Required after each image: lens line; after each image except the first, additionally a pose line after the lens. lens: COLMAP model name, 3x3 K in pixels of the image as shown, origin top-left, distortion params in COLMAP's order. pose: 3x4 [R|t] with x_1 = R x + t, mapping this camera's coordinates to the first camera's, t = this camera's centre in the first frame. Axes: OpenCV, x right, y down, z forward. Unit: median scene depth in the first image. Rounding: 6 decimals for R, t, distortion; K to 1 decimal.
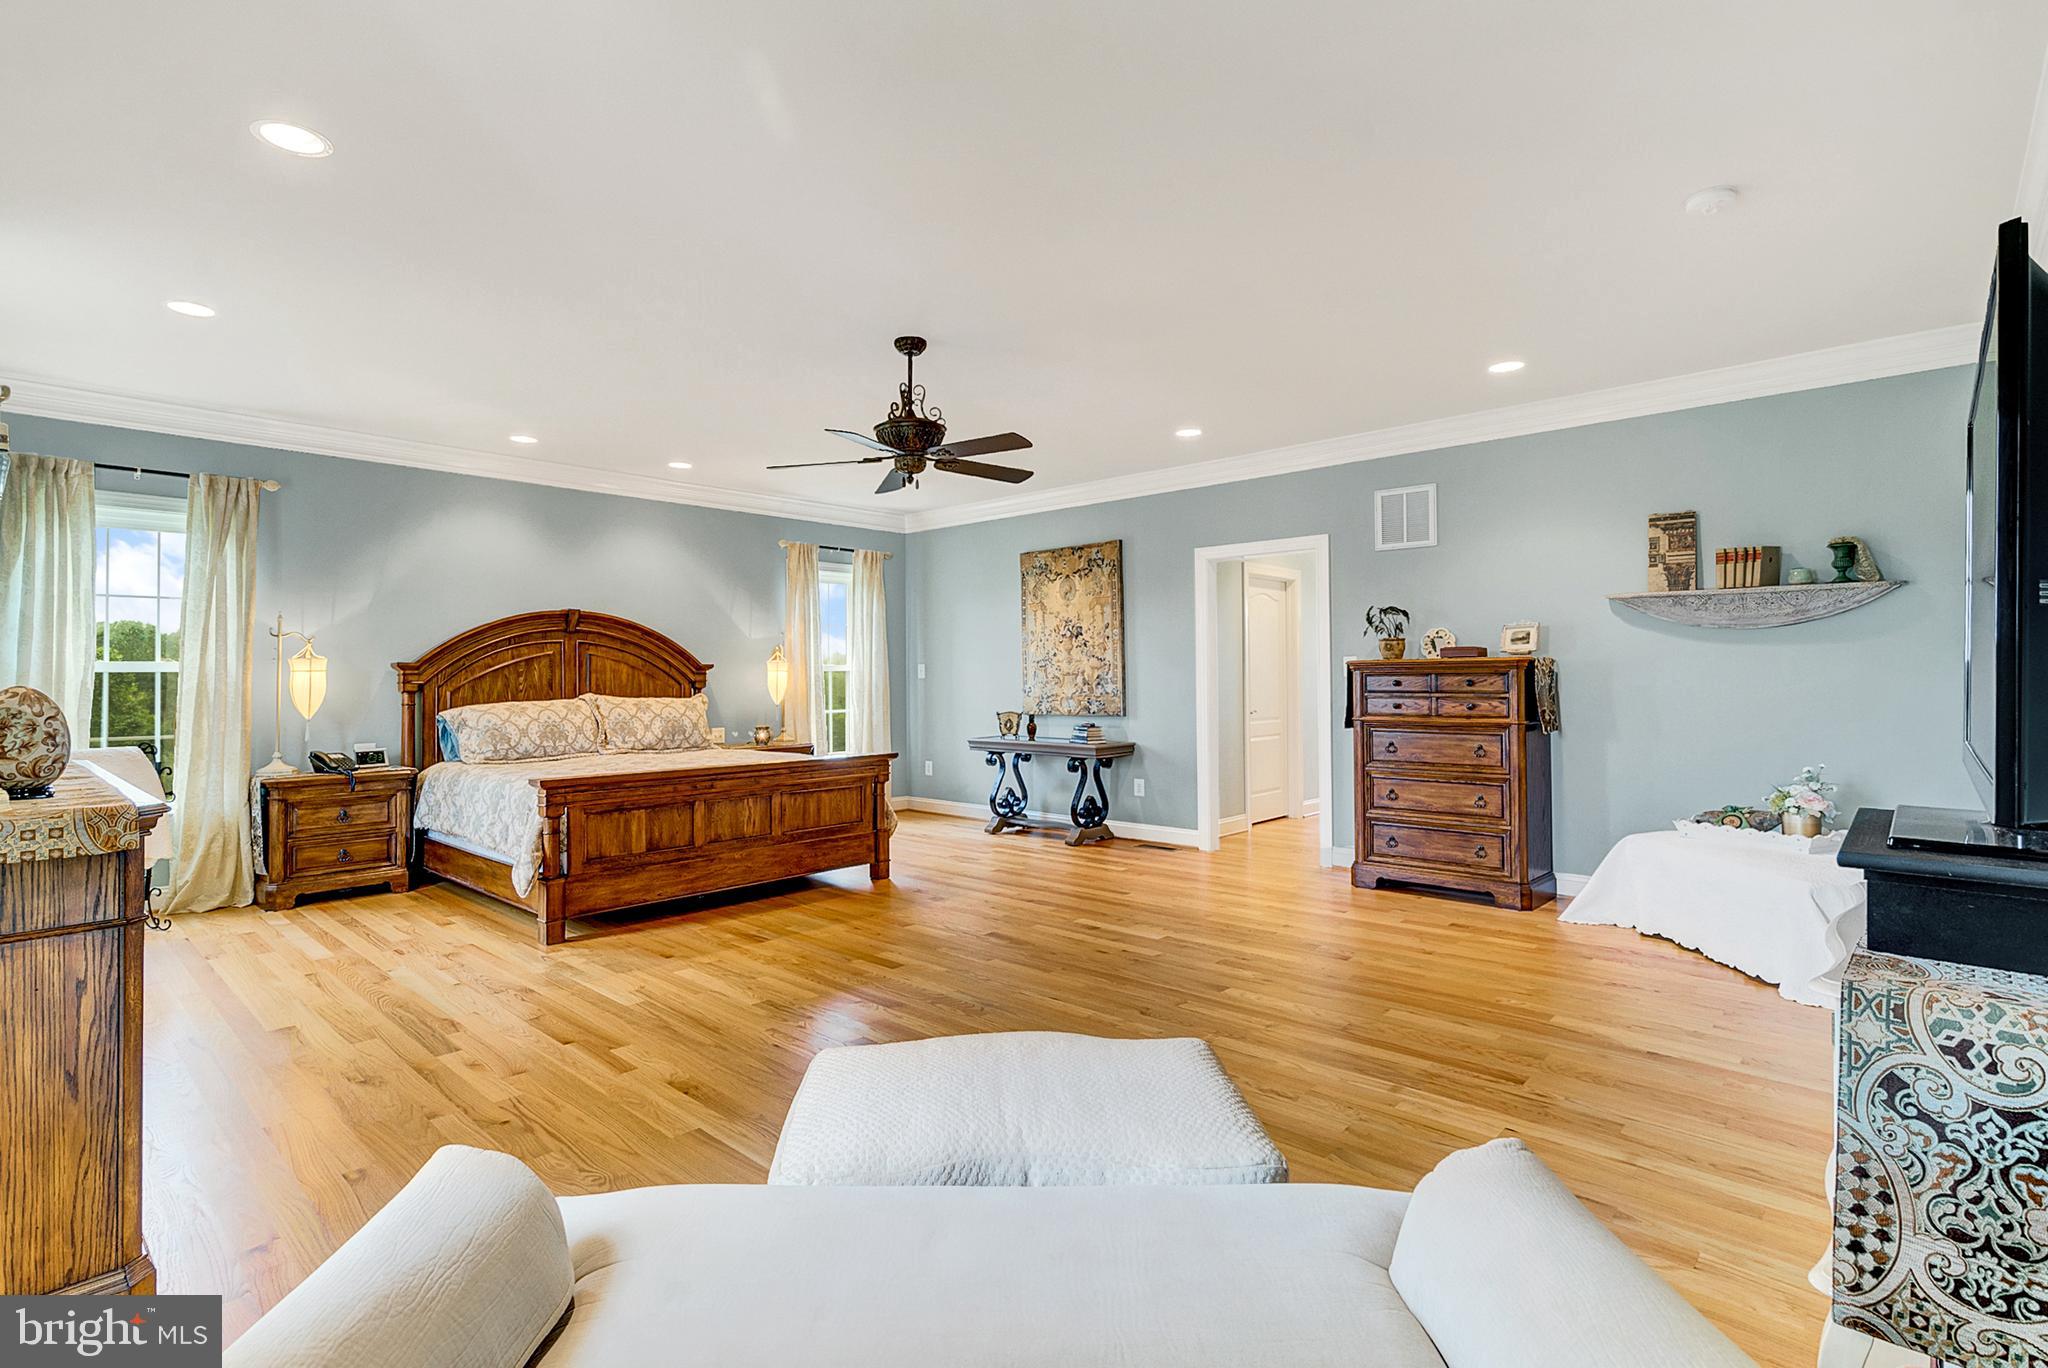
lens RADIAL K [[953.3, 0, 1022.0], [0, 953.3, 674.1], [0, 0, 1]] dist [-0.003711, 0.002183]
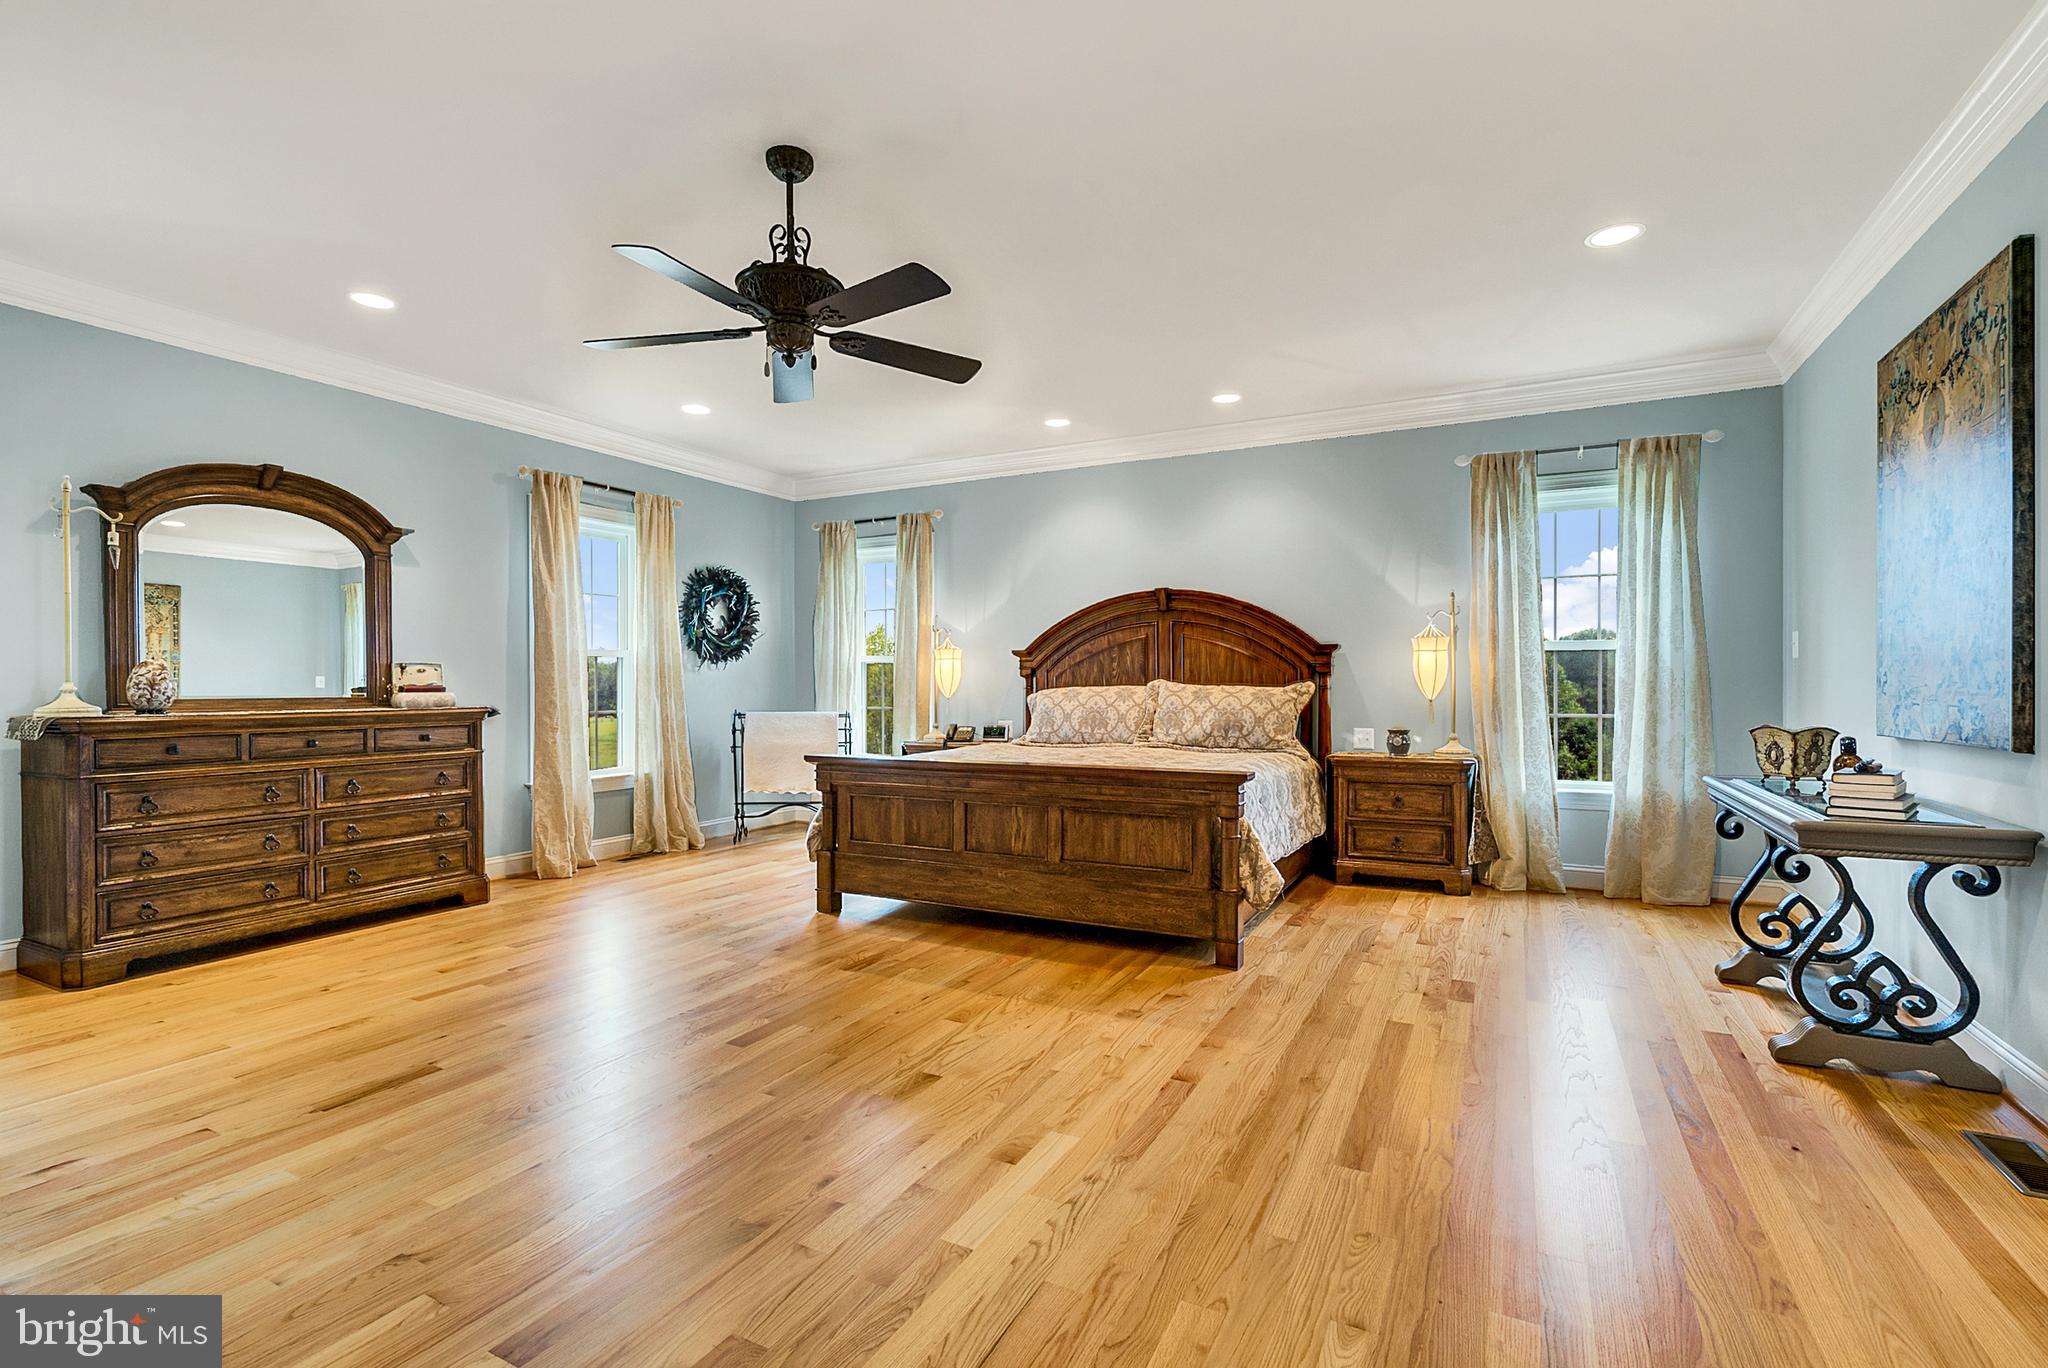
lens RADIAL K [[953.3, 0, 1023.1], [0, 953.3, 690.8], [0, 0, 1]] dist [-0.003711, 0.002183]
pose [[0.256716, 0.015412, -0.966364, 0.410363], [0.007043, 0.999816, 0.017817, 0.015068], [0.966461, -0.011380, 0.256561, 0.667905]]
